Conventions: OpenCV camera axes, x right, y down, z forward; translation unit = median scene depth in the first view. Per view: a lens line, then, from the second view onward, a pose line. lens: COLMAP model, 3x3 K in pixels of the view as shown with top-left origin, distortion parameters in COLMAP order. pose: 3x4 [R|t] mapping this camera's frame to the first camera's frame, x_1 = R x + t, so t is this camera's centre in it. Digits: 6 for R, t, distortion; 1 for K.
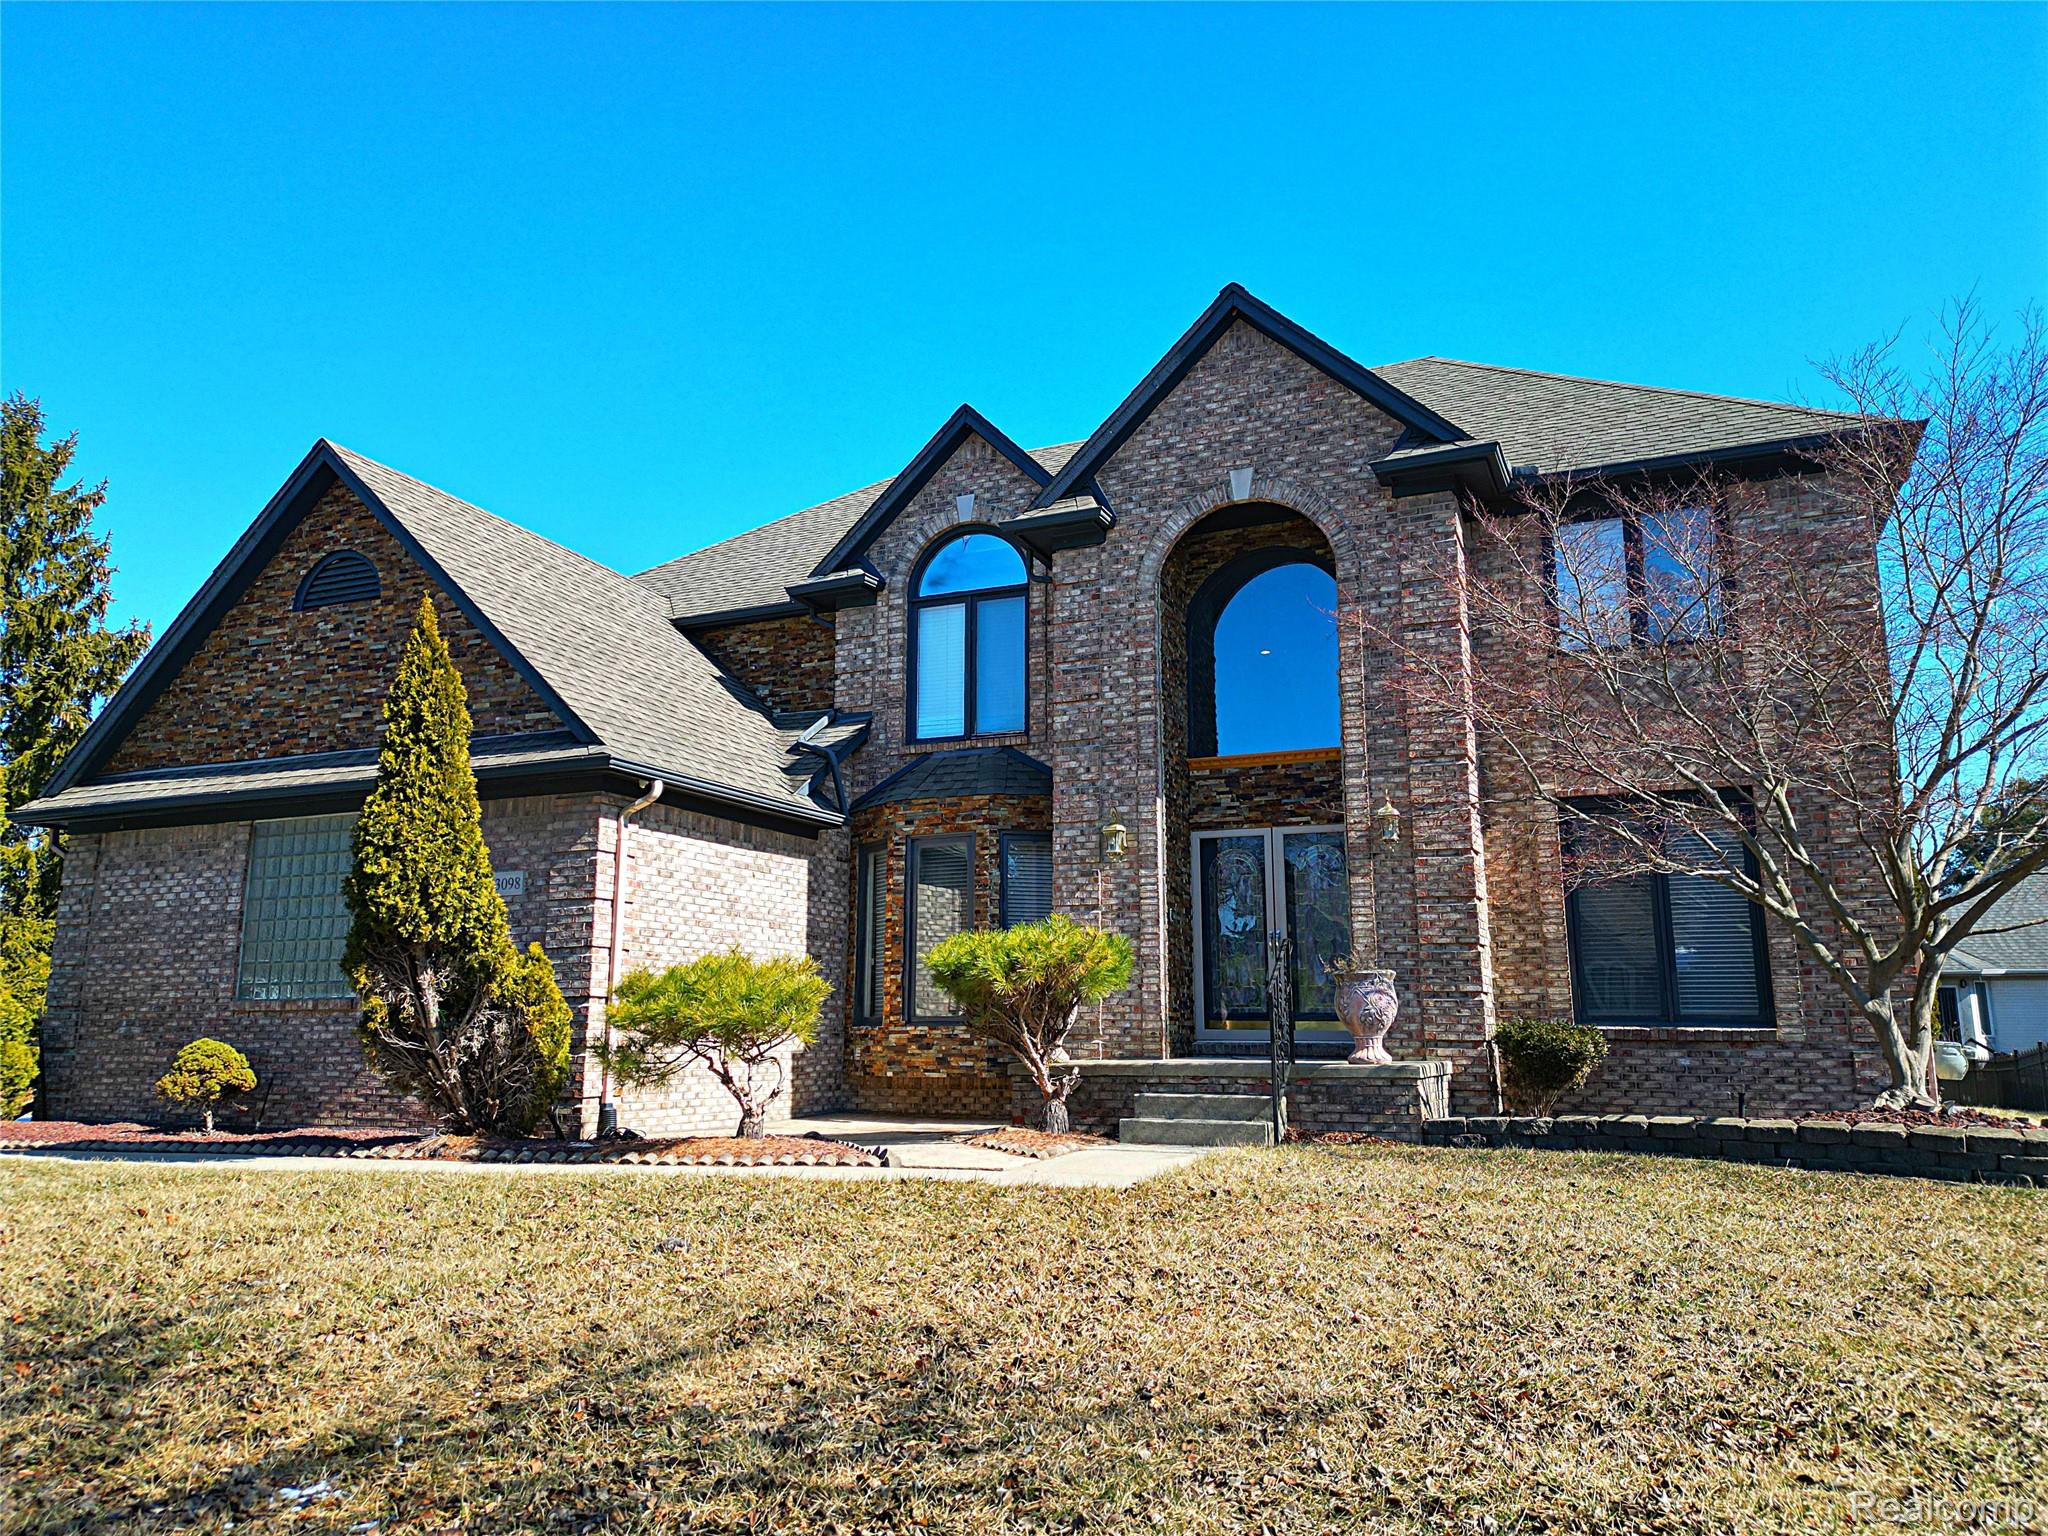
lens RADIAL K [[1415.6, 0, 1026.0], [0, 1415.6, 763.8], [0, 0, 1]] dist [0.078236, -0.066305]
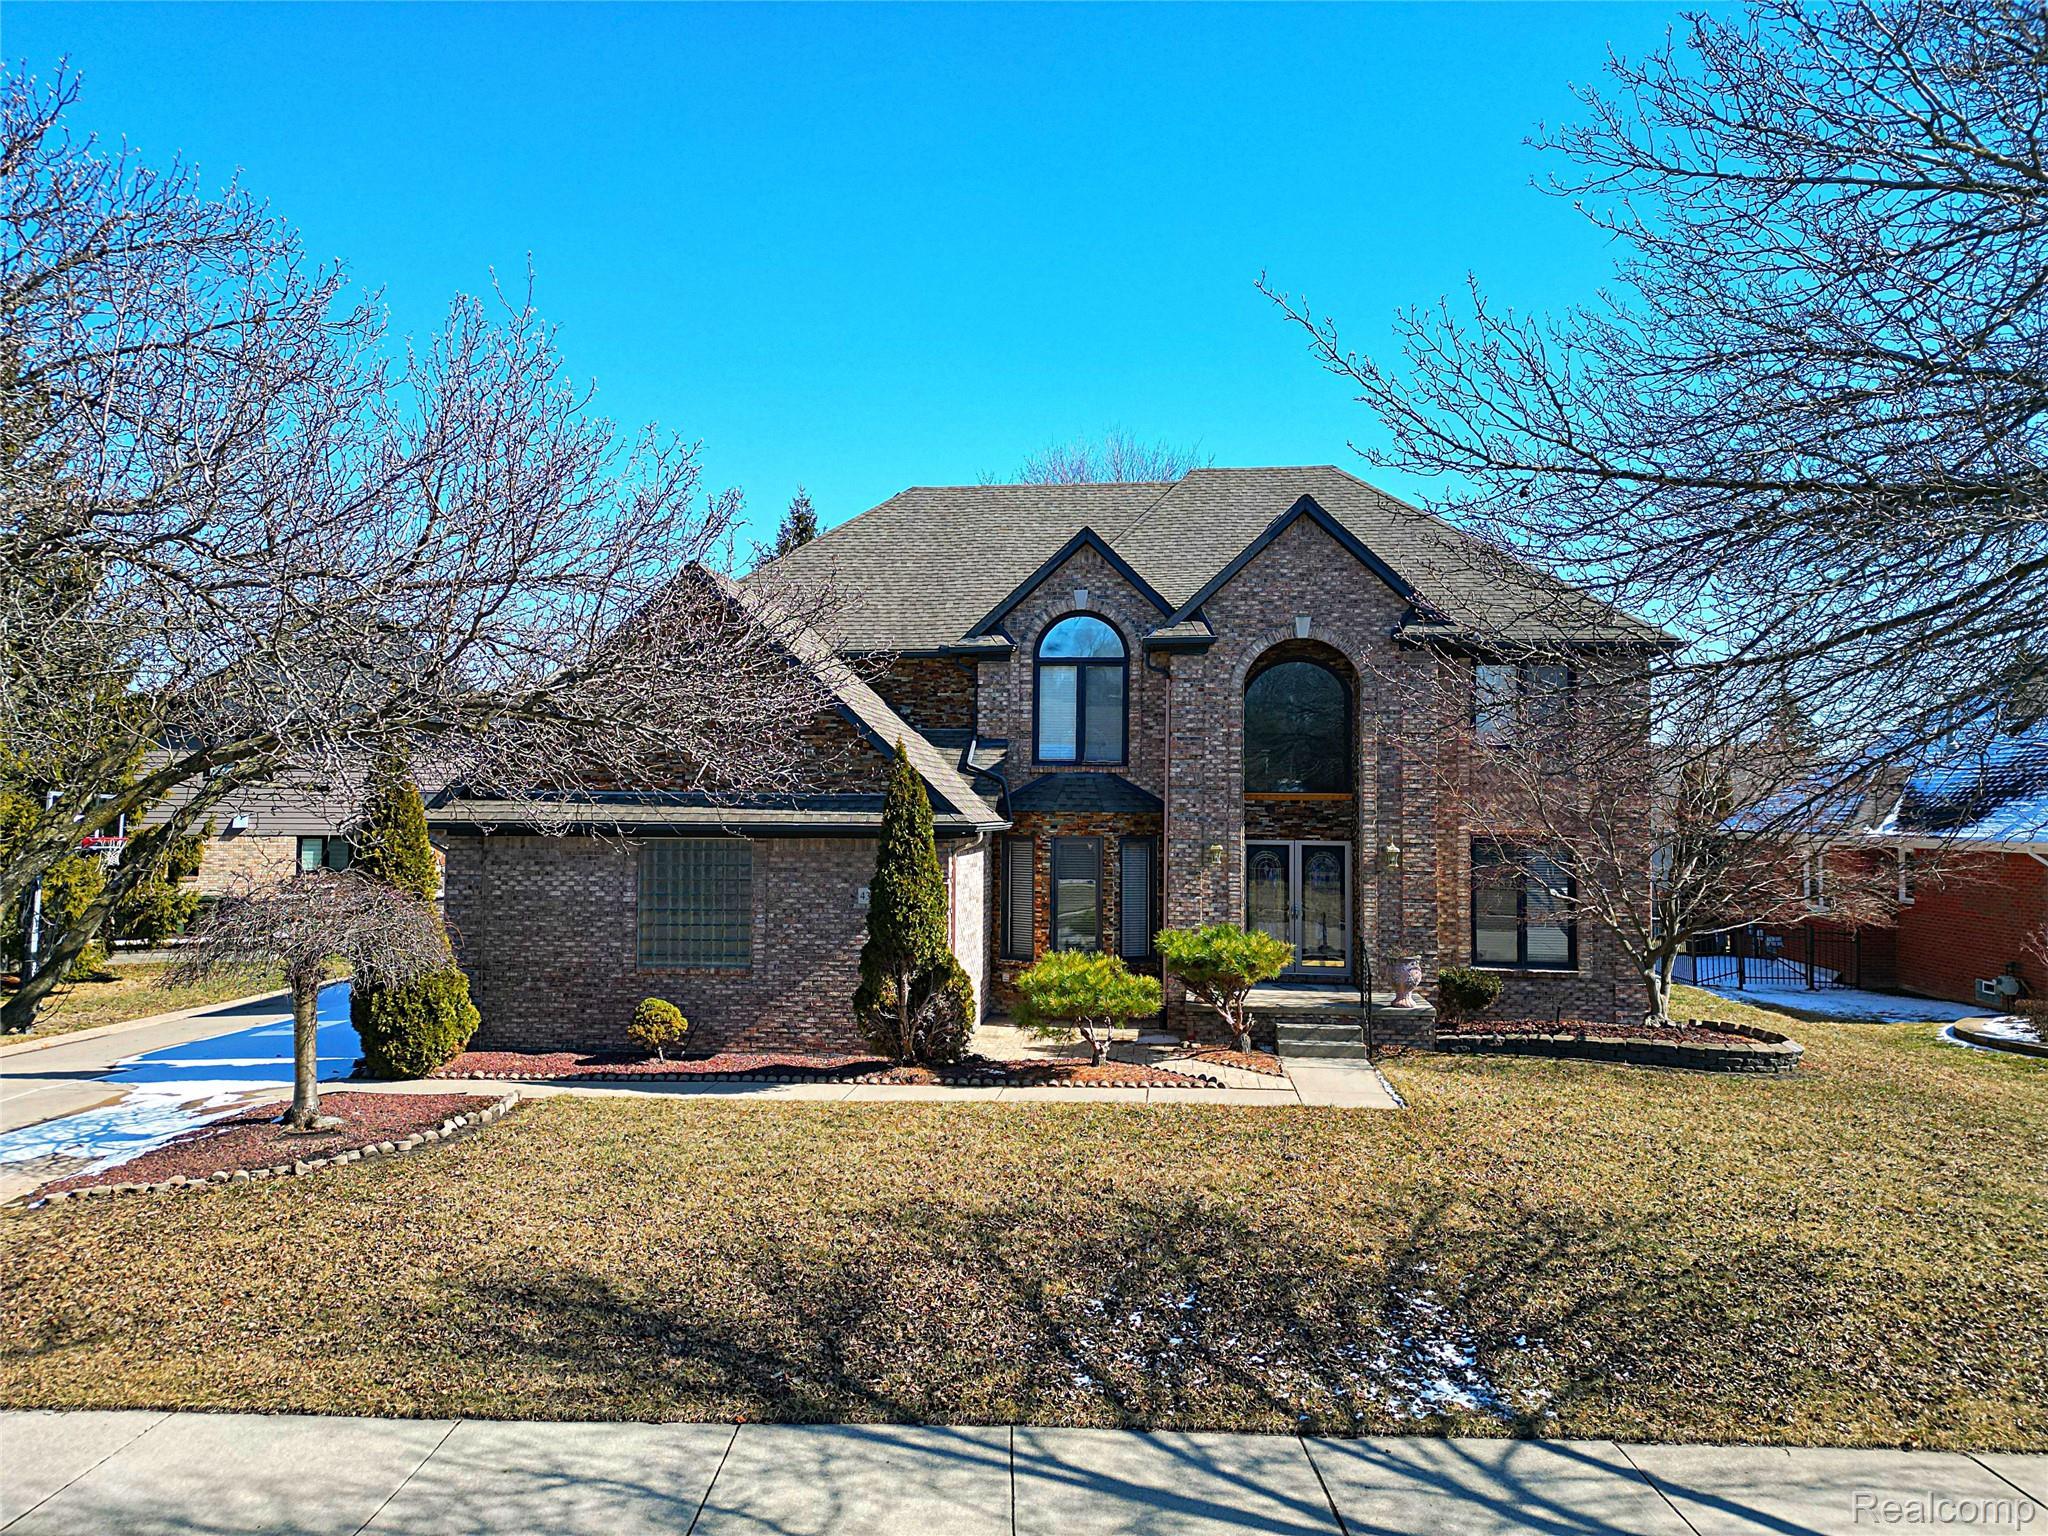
lens RADIAL K [[1415.6, 0, 1024.0], [0, 1415.6, 765.0], [0, 0, 1]] dist [0.078236, -0.066305]
pose [[0.953676, 0.015263, 0.300448, -0.605045], [-0.062067, 0.987208, 0.146860, -0.257656], [-0.294363, -0.158704, 0.942424, -0.398753]]
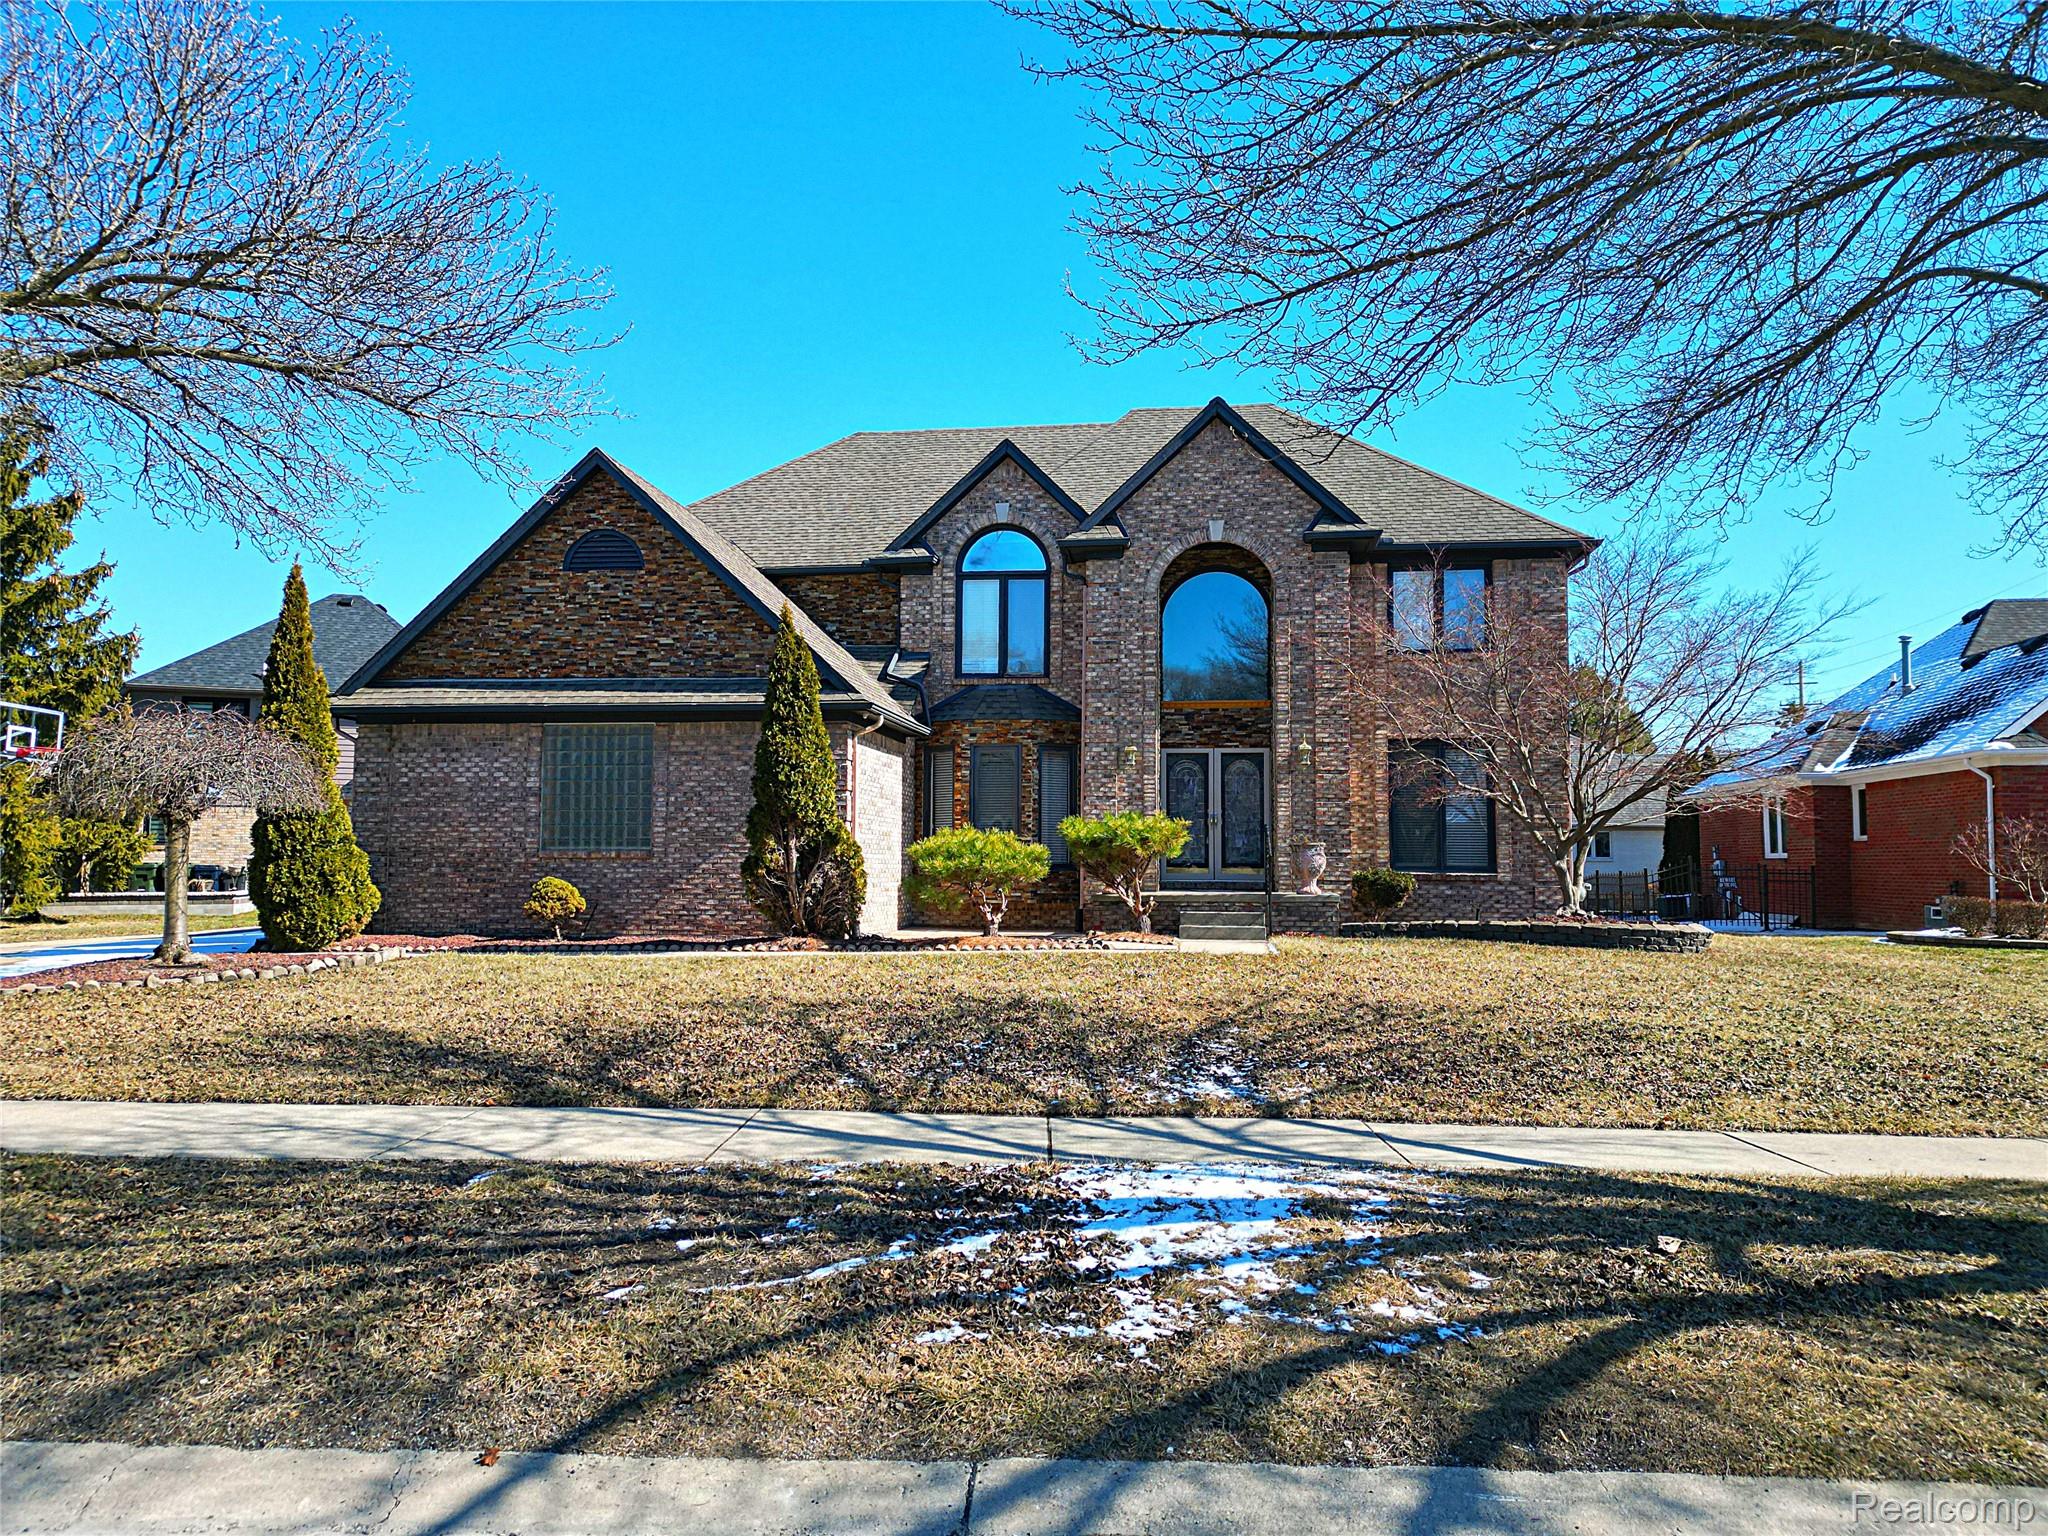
lens RADIAL K [[1415.6, 0, 1024.7], [0, 1415.6, 763.4], [0, 0, 1]] dist [0.078236, -0.066305]
pose [[0.960117, 0.024178, 0.278552, -0.480164], [-0.056240, 0.992592, 0.107693, -0.098872], [-0.273885, -0.119064, 0.954364, -0.462816]]
